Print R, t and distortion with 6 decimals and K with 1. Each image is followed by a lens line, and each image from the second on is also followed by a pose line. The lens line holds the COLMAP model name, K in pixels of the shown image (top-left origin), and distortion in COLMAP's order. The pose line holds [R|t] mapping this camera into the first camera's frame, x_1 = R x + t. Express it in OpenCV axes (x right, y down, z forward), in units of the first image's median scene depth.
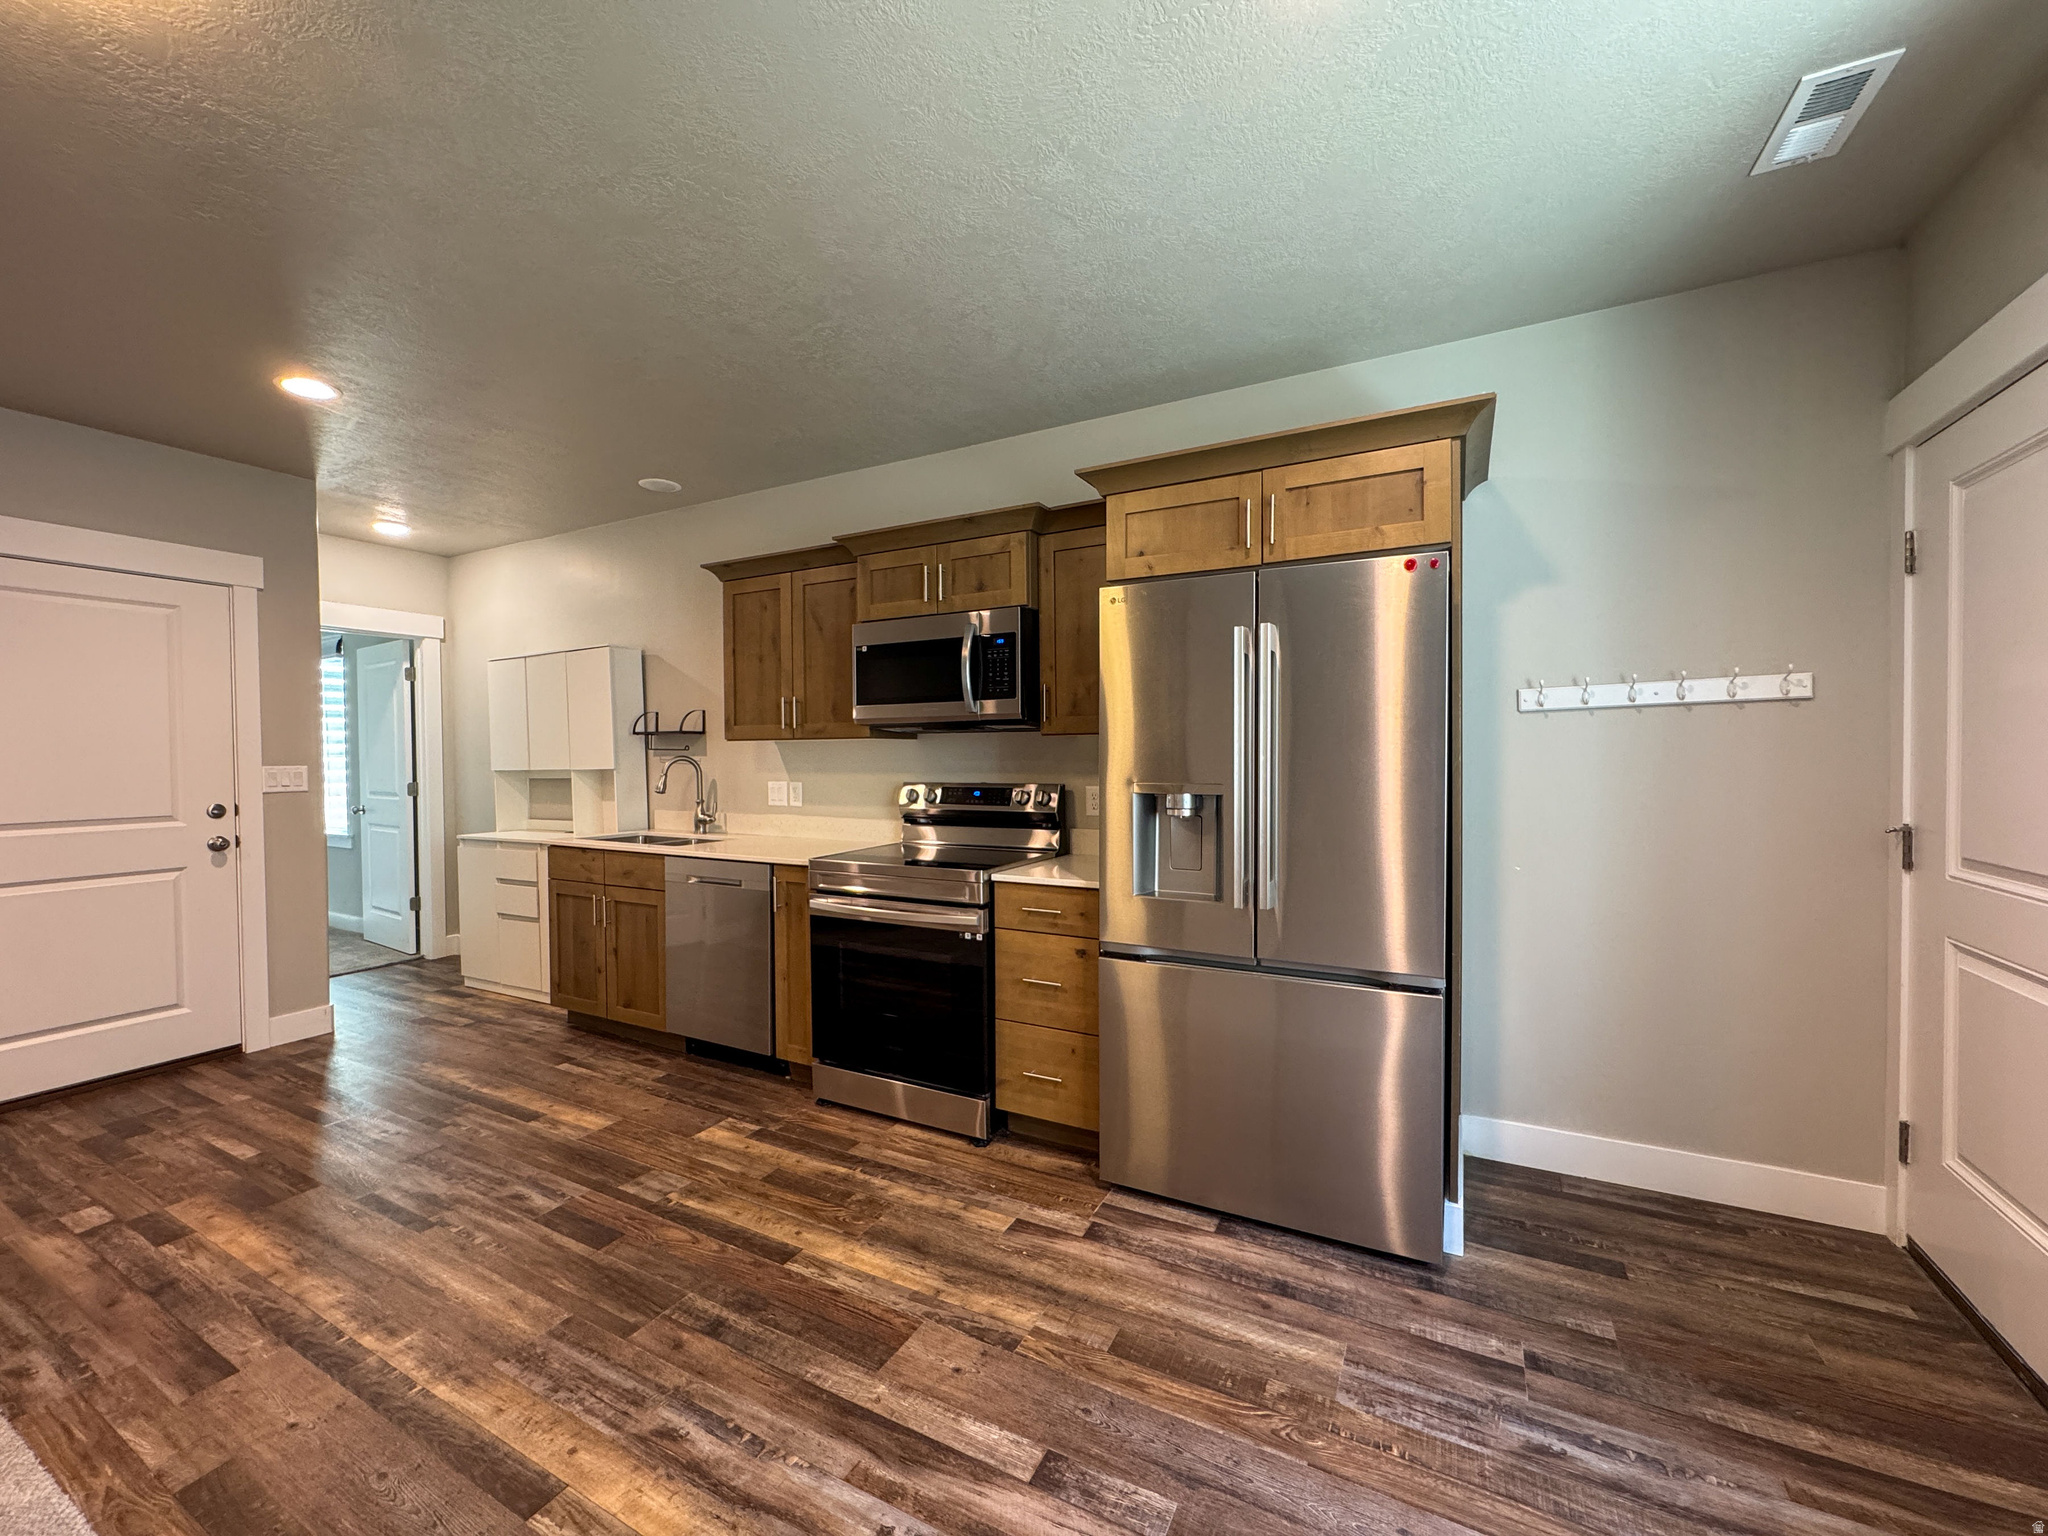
lens RADIAL K [[816.2, 0, 1024.0], [0, 816.2, 768.0], [0, 0, 1]] dist [-0.001883, 0.000055]
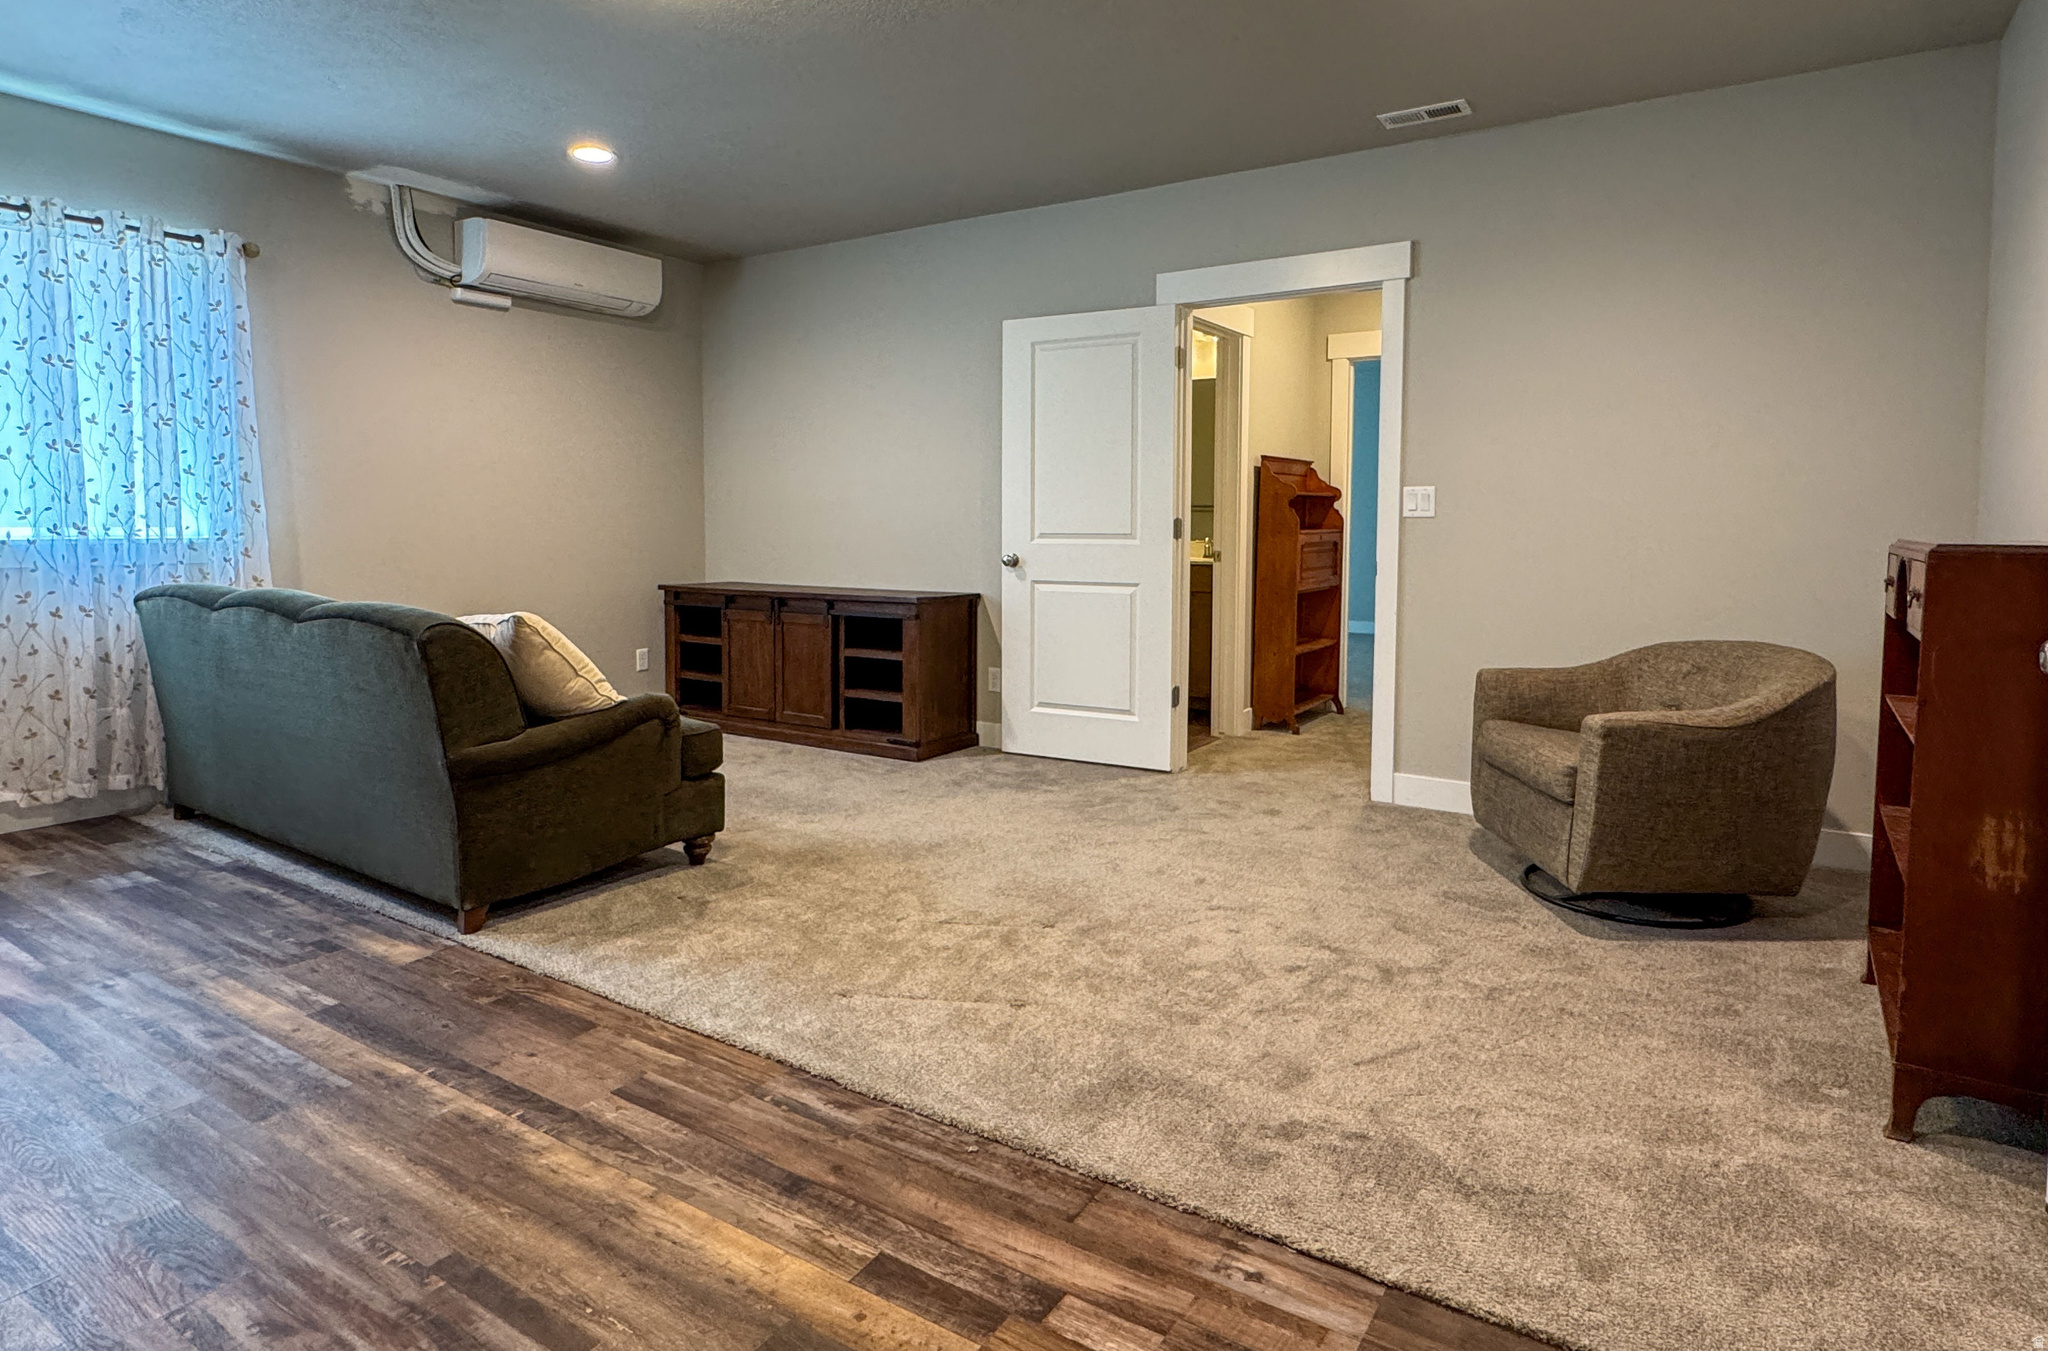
lens RADIAL K [[1127.6, 0, 1016.9], [0, 1127.6, 588.2], [0, 0, 1]] dist [-0.000497, 0.000455]
pose [[-0.995892, -0.003574, 0.090475, -1.118363], [0.003377, 0.997059, 0.076567, 0.049611], [-0.090482, 0.076558, -0.992951, 1.592276]]
